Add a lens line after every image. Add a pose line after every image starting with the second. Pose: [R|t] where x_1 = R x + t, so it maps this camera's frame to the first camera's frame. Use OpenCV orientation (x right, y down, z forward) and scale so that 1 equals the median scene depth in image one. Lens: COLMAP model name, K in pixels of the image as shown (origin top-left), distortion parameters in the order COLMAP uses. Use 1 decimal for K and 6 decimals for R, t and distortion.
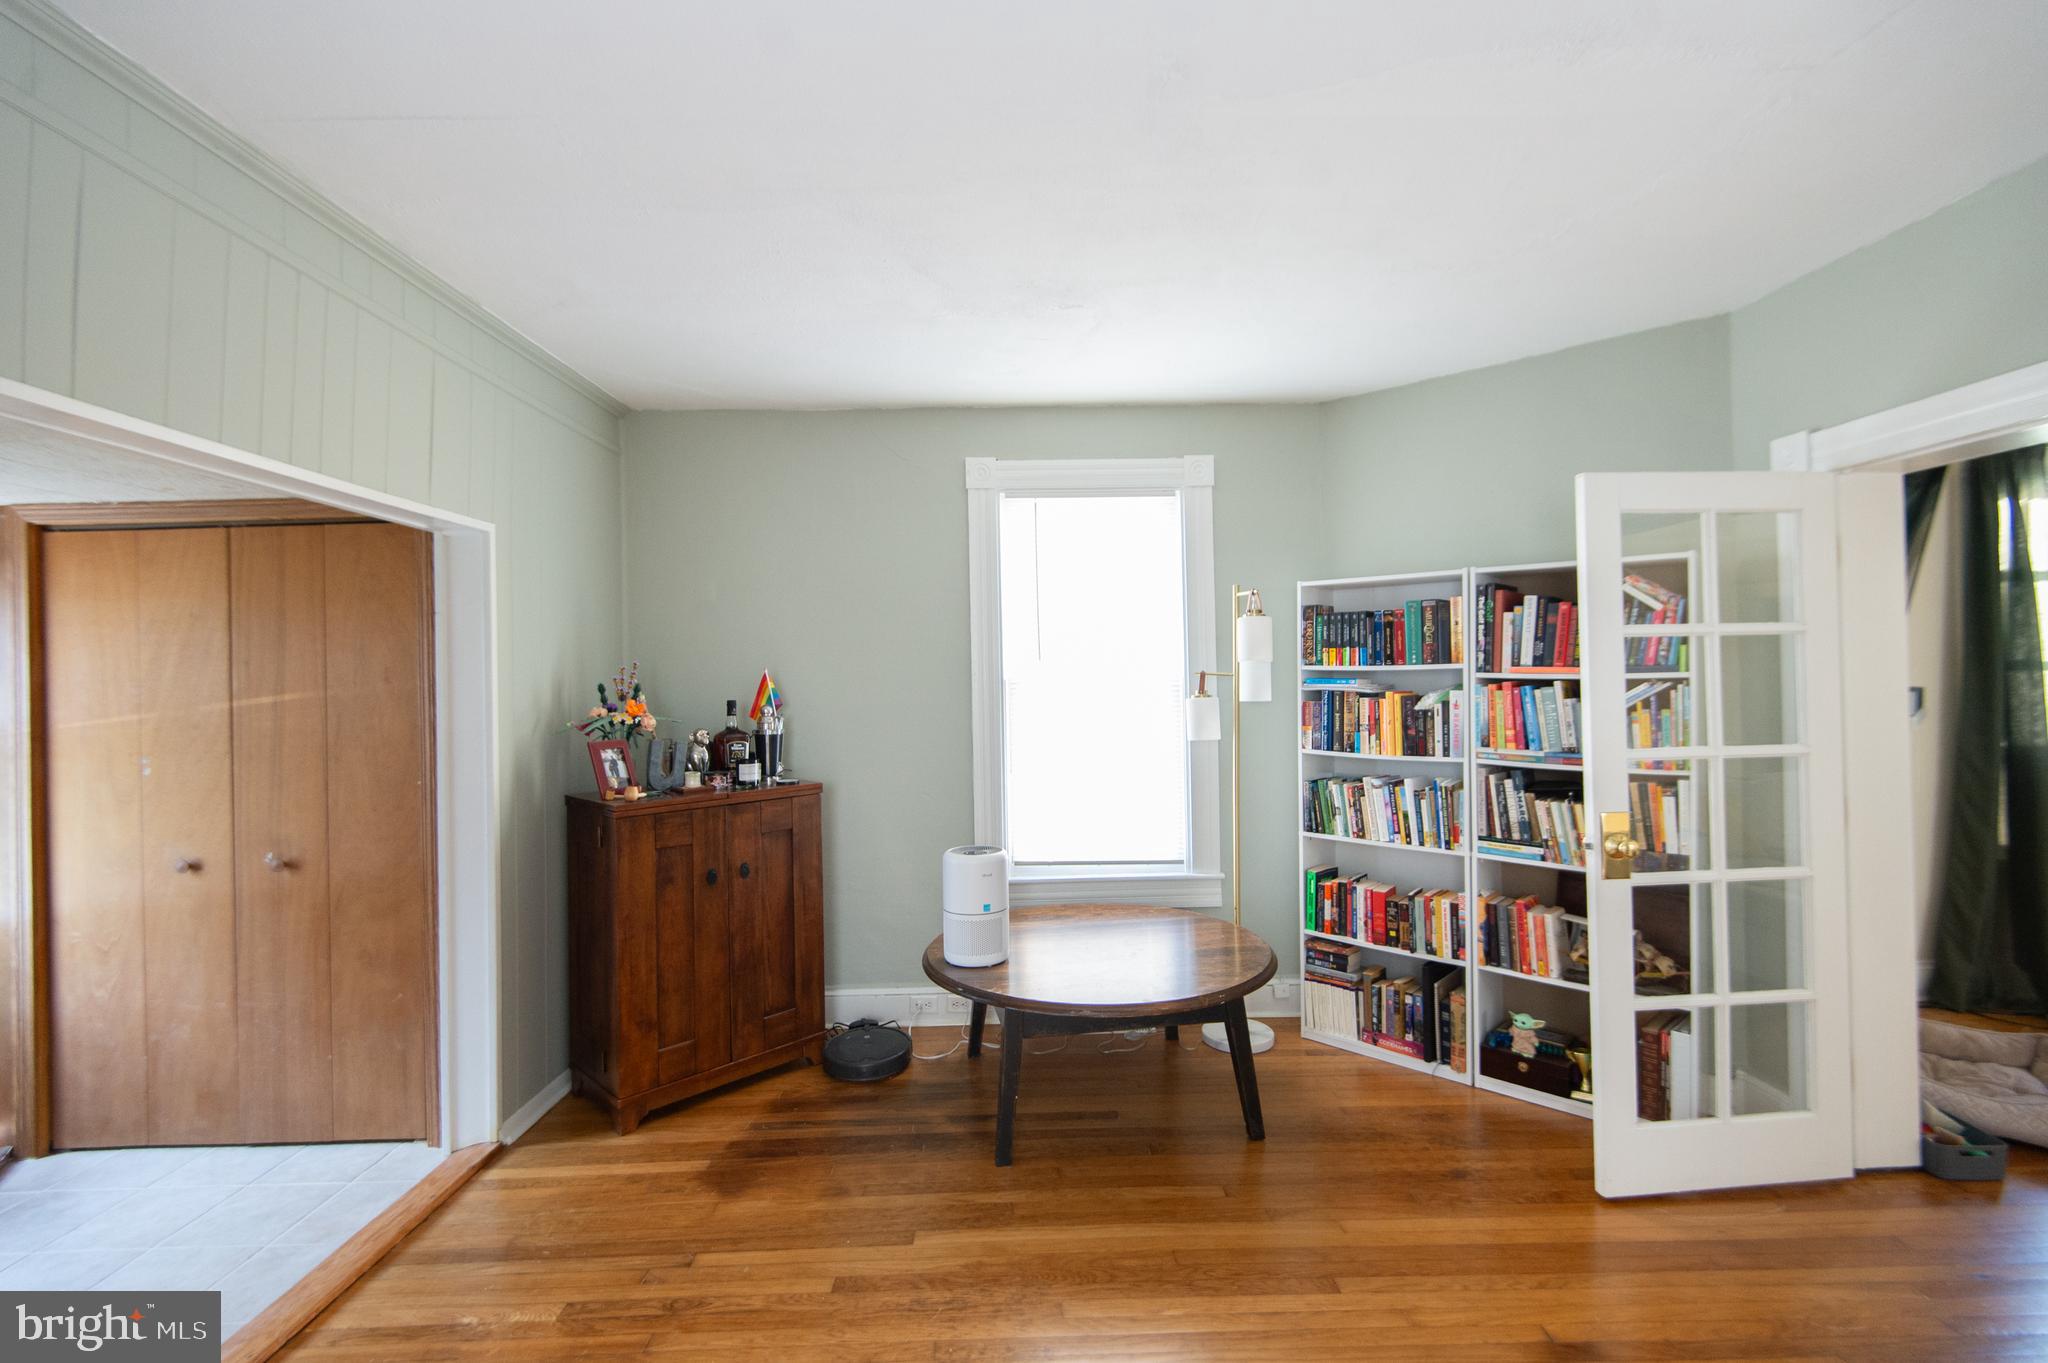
lens RADIAL K [[919.1, 0, 1022.2], [0, 919.1, 667.9], [0, 0, 1]] dist [0.010332, -0.001805]
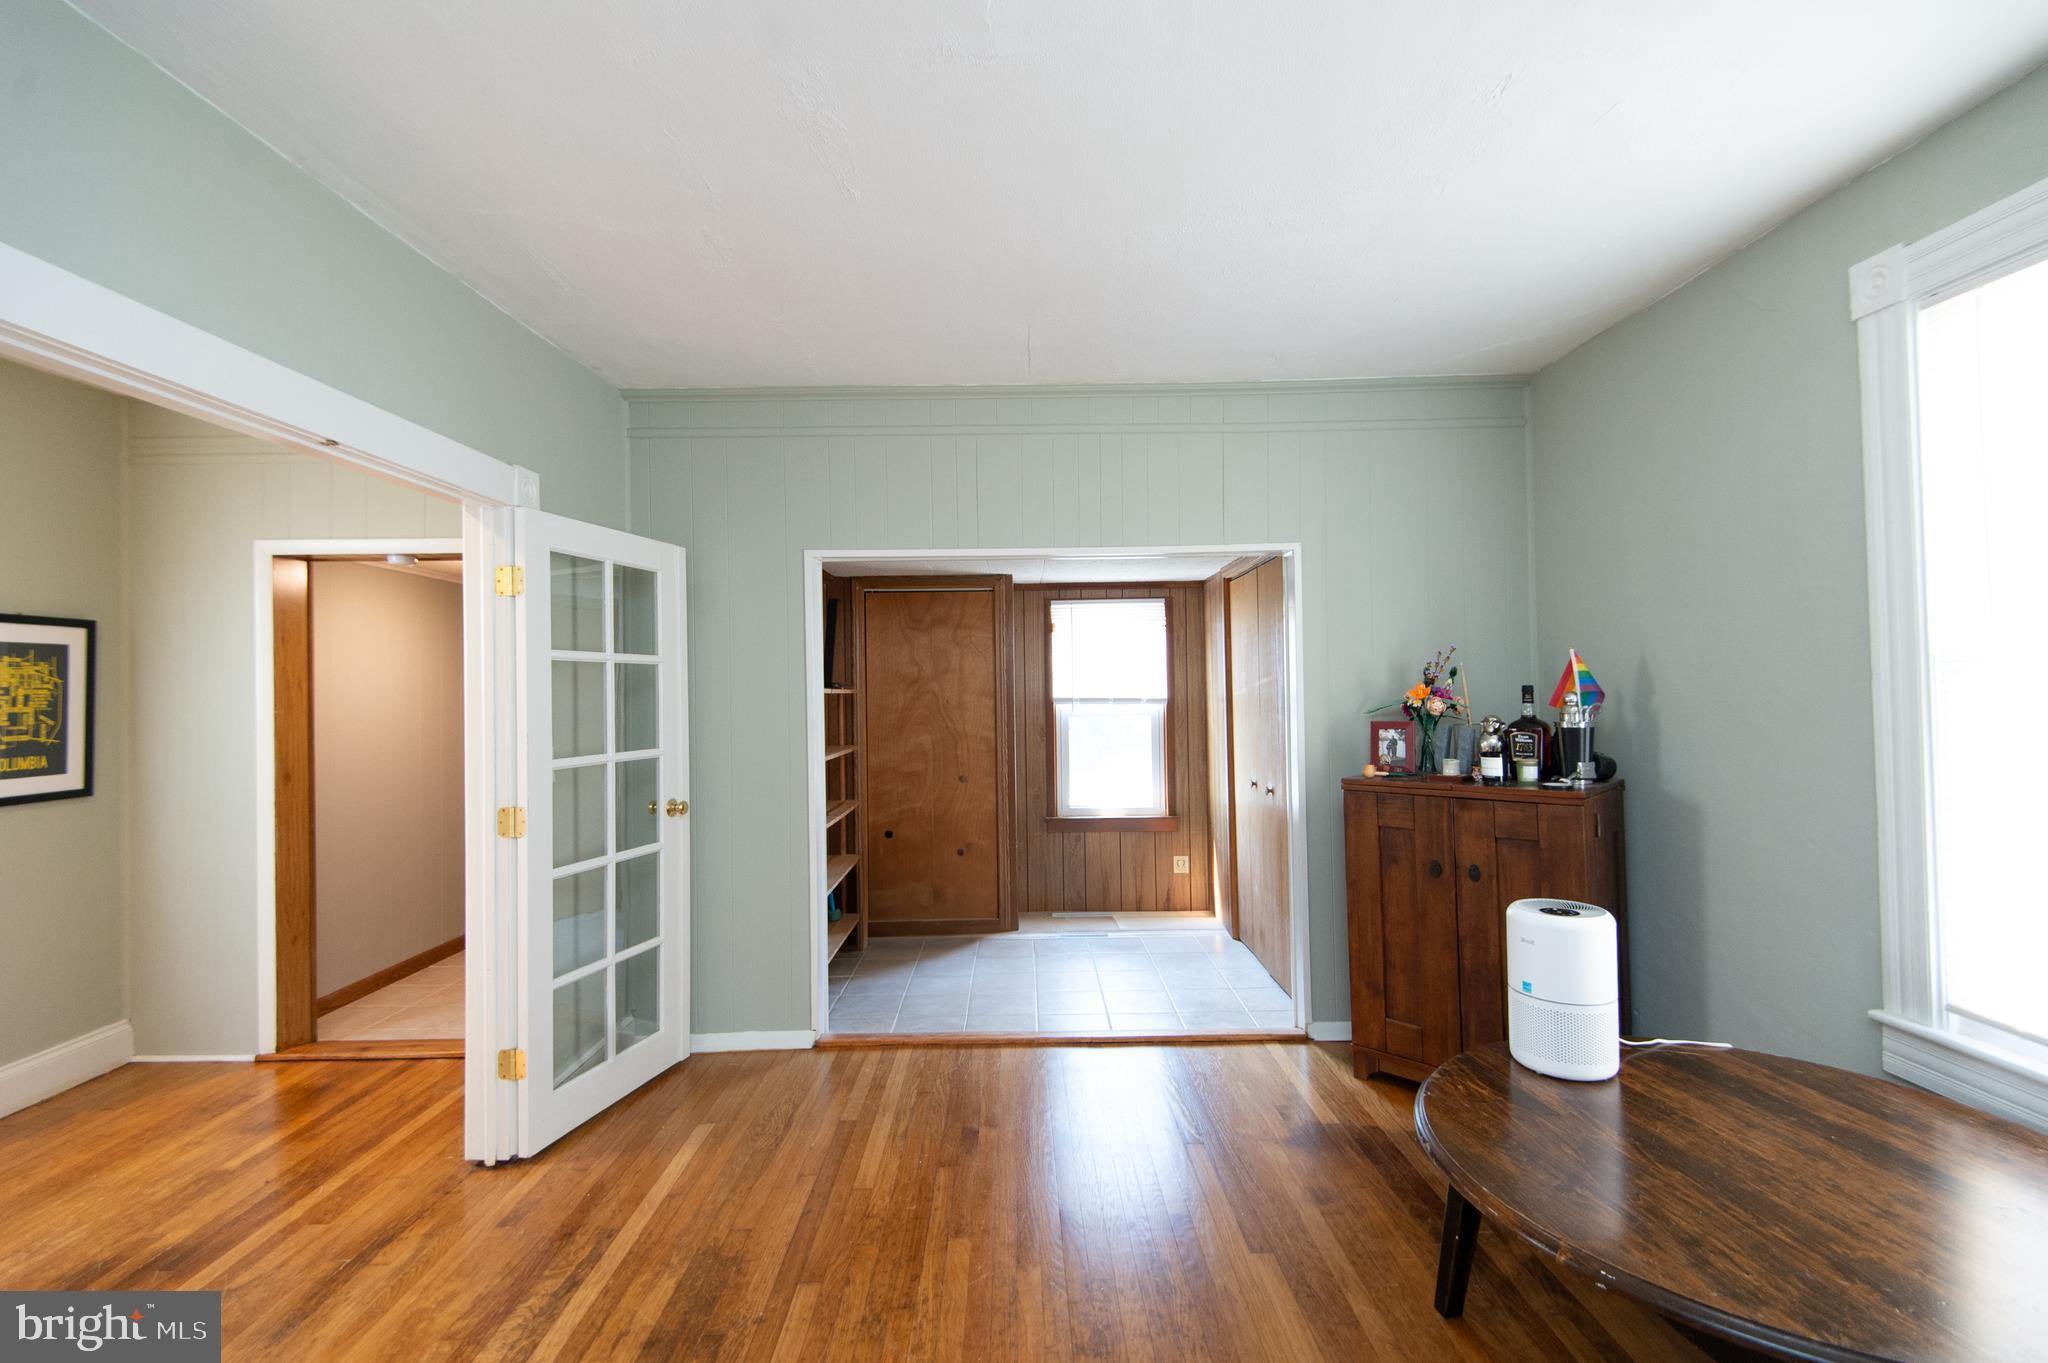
lens RADIAL K [[919.1, 0, 1030.7], [0, 919.1, 677.3], [0, 0, 1]] dist [0.010332, -0.001805]
pose [[0.007146, 0.005714, -0.999958, 0.618261], [0.028279, 0.999583, 0.005914, 0.009817], [0.999575, -0.028320, 0.006982, 0.575580]]
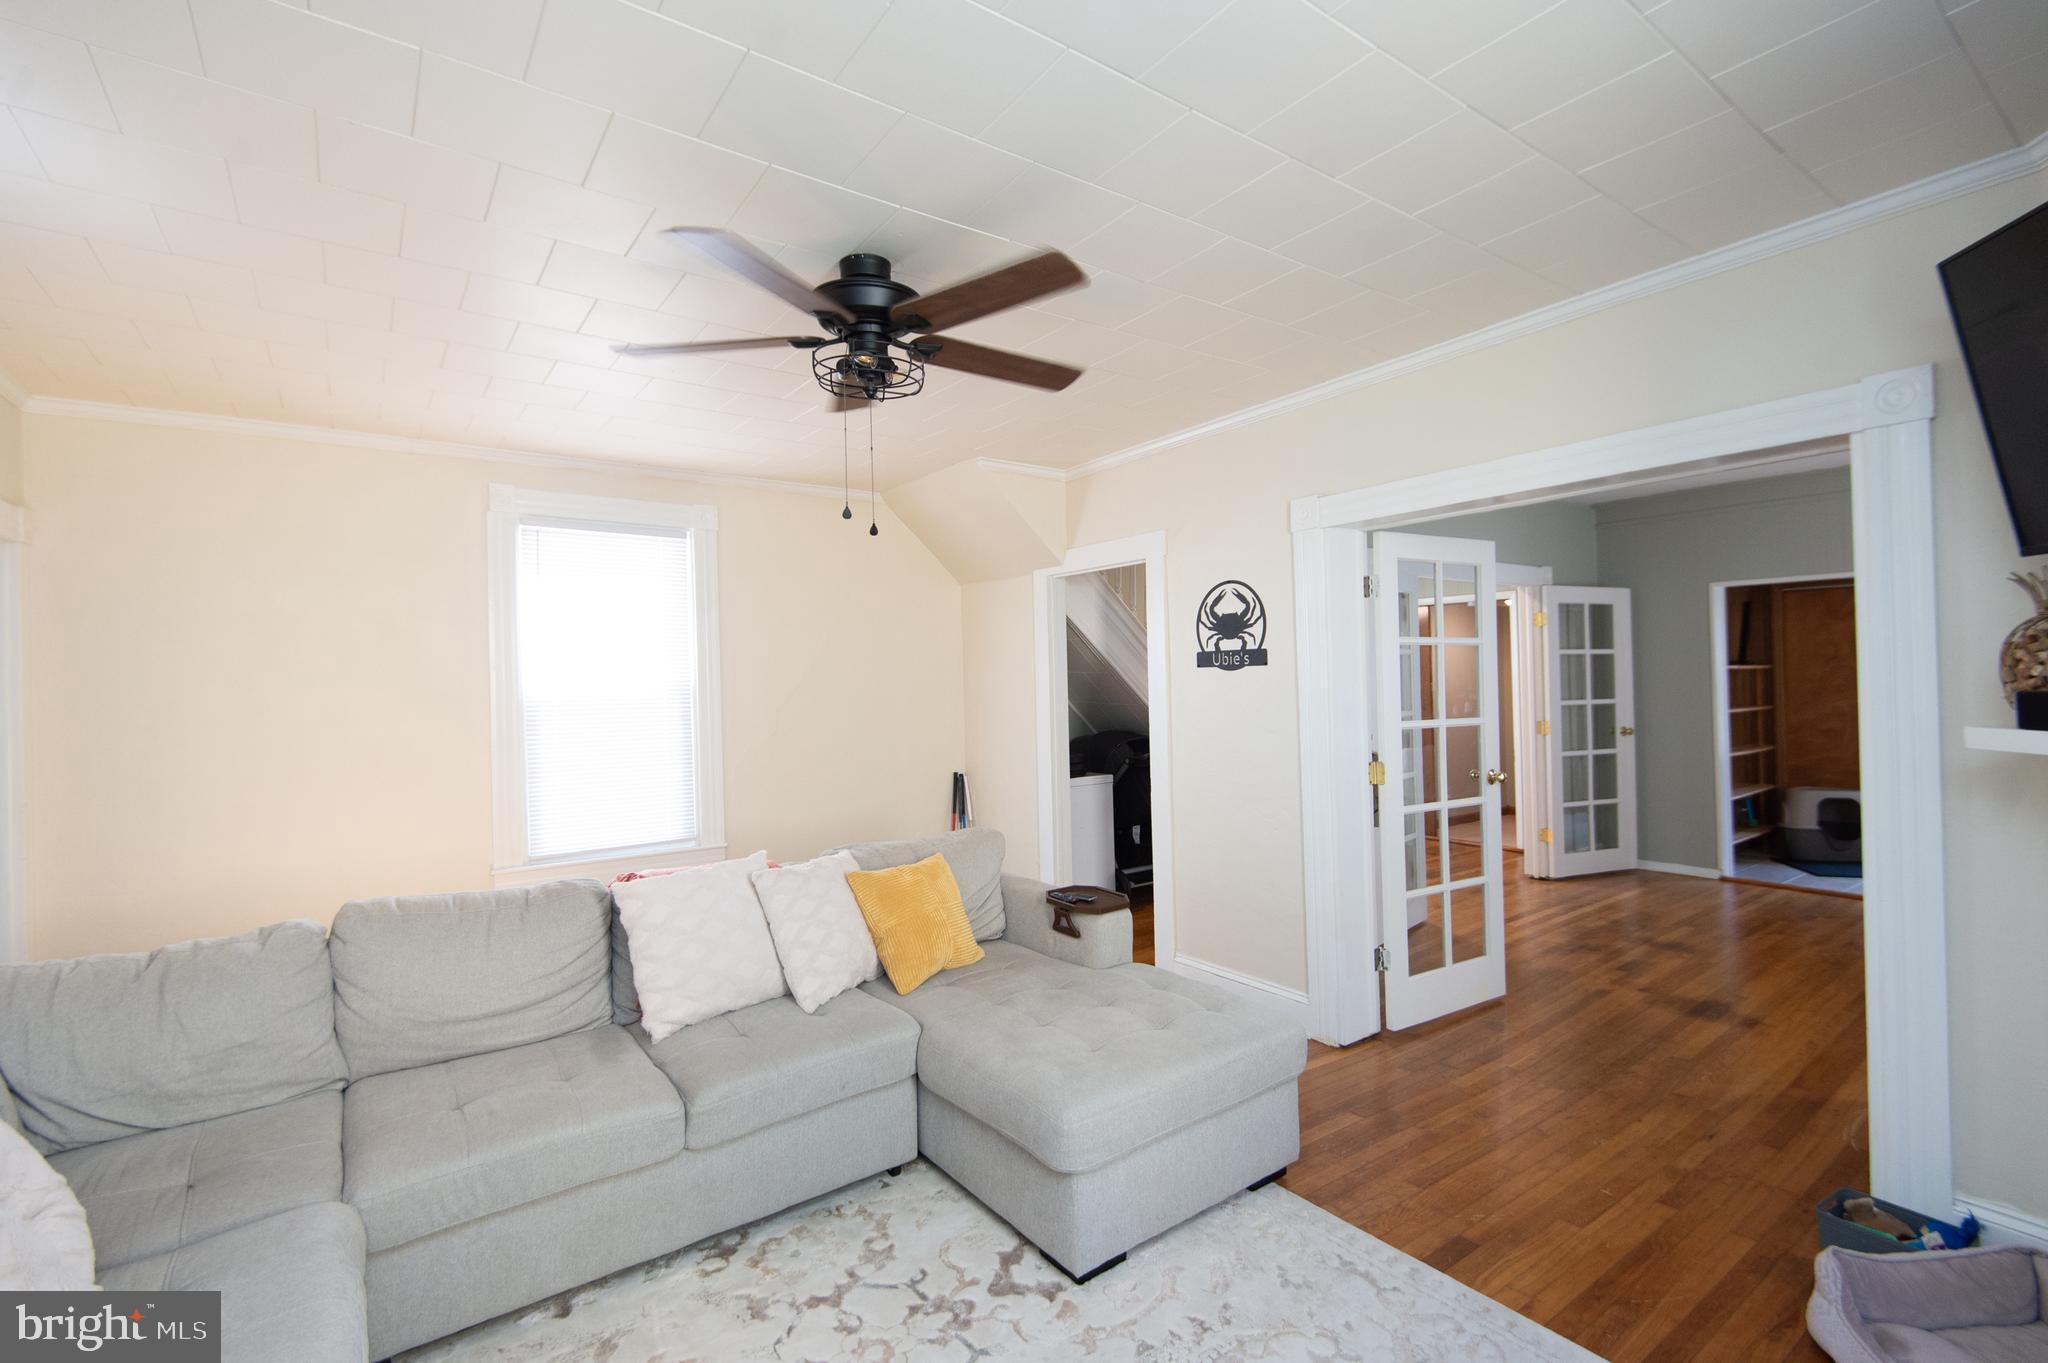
lens RADIAL K [[919.1, 0, 1036.4], [0, 919.1, 674.5], [0, 0, 1]] dist [0.010332, -0.001805]
pose [[-0.811114, 0.027706, -0.584232, 1.765341], [0.042199, 0.999046, -0.011210, 0.002650], [0.583364, -0.033747, -0.811509, 1.054696]]
